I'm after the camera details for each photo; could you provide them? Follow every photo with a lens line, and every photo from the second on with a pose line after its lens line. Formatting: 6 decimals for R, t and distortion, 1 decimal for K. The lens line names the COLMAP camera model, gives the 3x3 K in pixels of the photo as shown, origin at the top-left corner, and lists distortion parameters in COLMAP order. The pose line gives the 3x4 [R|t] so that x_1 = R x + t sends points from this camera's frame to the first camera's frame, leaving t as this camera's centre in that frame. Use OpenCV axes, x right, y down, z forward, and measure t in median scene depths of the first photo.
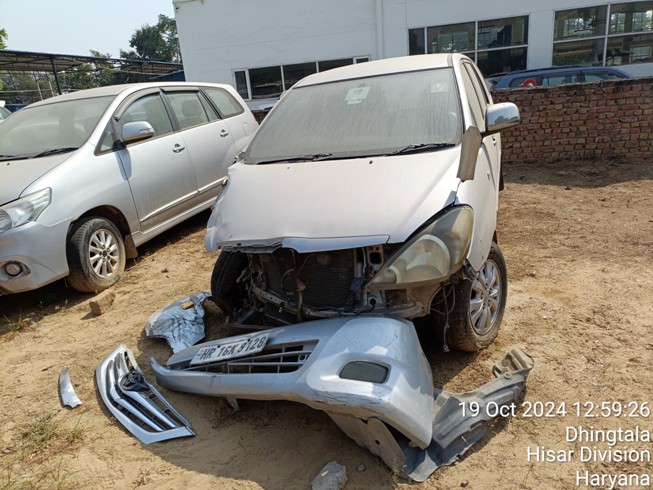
lens RADIAL K [[471.1, 0, 322.2], [0, 471.1, 247.5], [0, 0, 1]] dist [0.011492, 0.002985]
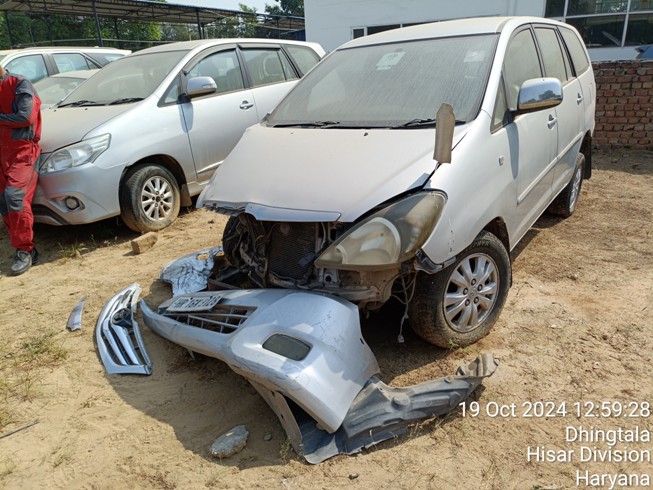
lens RADIAL K [[471.1, 0, 322.2], [0, 471.1, 247.5], [0, 0, 1]] dist [0.011492, 0.002985]
pose [[0.964176, 0.137002, -0.227145, 0.262058], [-0.119538, 0.988832, 0.089000, -0.029497], [0.236802, -0.058659, 0.969786, 0.046661]]
